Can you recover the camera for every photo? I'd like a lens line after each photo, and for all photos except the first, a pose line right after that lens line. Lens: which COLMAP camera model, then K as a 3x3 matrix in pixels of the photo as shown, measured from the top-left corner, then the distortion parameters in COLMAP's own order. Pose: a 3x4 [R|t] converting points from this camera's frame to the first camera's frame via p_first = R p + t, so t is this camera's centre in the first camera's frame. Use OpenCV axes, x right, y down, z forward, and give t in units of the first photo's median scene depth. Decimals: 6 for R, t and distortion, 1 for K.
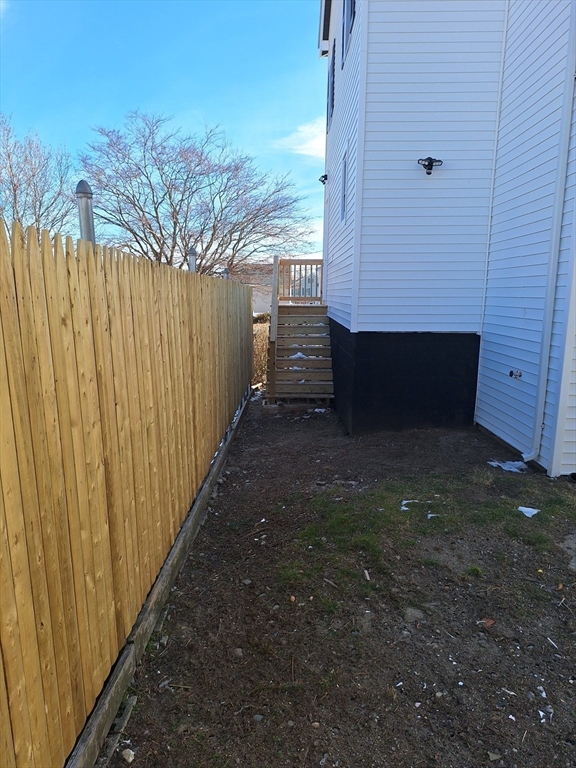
lens RADIAL K [[528.4, 0, 288.0], [0, 528.4, 384.0], [0, 0, 1]] dist [0.000500, -0.002392]
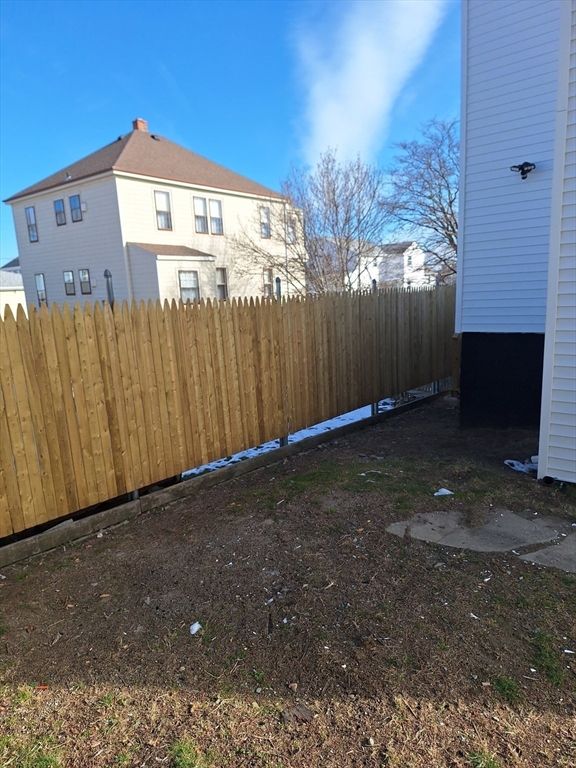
lens RADIAL K [[536.8, 0, 291.1], [0, 536.8, 389.4], [0, 0, 1]] dist [0.015500, -0.005647]
pose [[0.780797, 0.066615, -0.621223, 0.907617], [-0.051954, 0.997779, 0.041694, -0.018758], [0.622621, -0.000280, 0.782523, -0.143020]]
